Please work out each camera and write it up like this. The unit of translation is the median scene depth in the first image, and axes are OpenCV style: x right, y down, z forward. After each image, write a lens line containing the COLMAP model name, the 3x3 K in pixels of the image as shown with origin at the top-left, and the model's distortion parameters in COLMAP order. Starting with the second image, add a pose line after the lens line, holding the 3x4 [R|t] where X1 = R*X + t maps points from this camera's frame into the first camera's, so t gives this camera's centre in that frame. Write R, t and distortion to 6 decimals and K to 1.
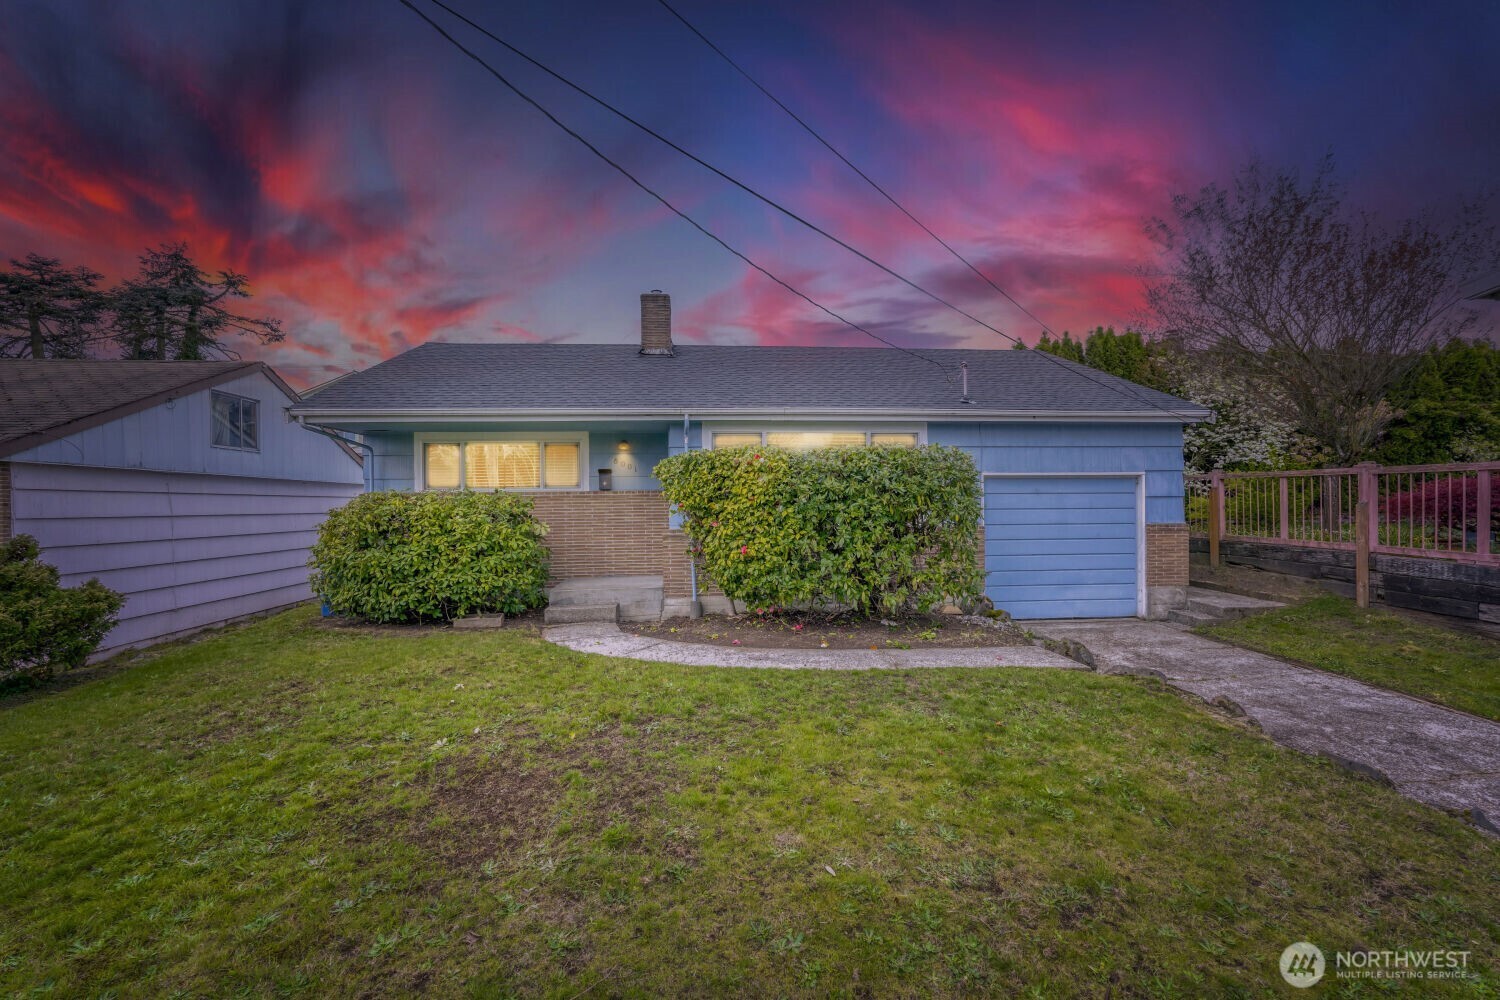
lens RADIAL K [[665.0, 0, 758.0], [0, 665.0, 506.9], [0, 0, 1]] dist [-0.015923, 0.006430]
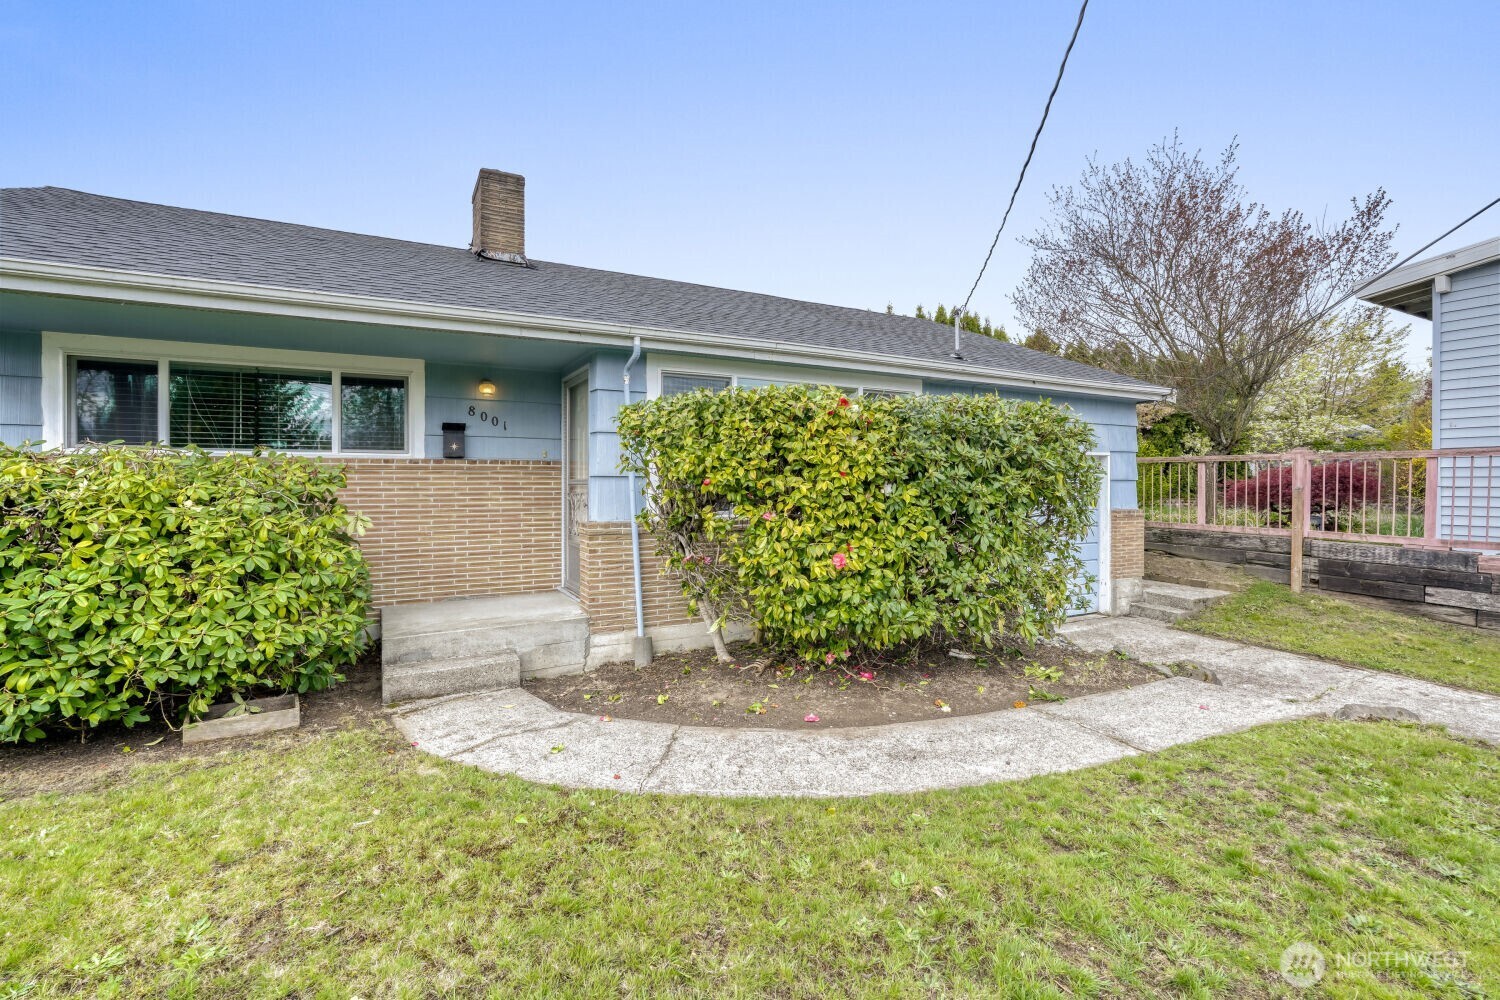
lens RADIAL K [[665.0, 0, 743.3], [0, 665.0, 485.9], [0, 0, 1]] dist [-0.015923, 0.006430]
pose [[0.923945, 0.009842, 0.382399, -0.263150], [-0.007329, 0.999941, -0.008026, 0.003905], [-0.382456, 0.004613, 0.923962, 0.407208]]
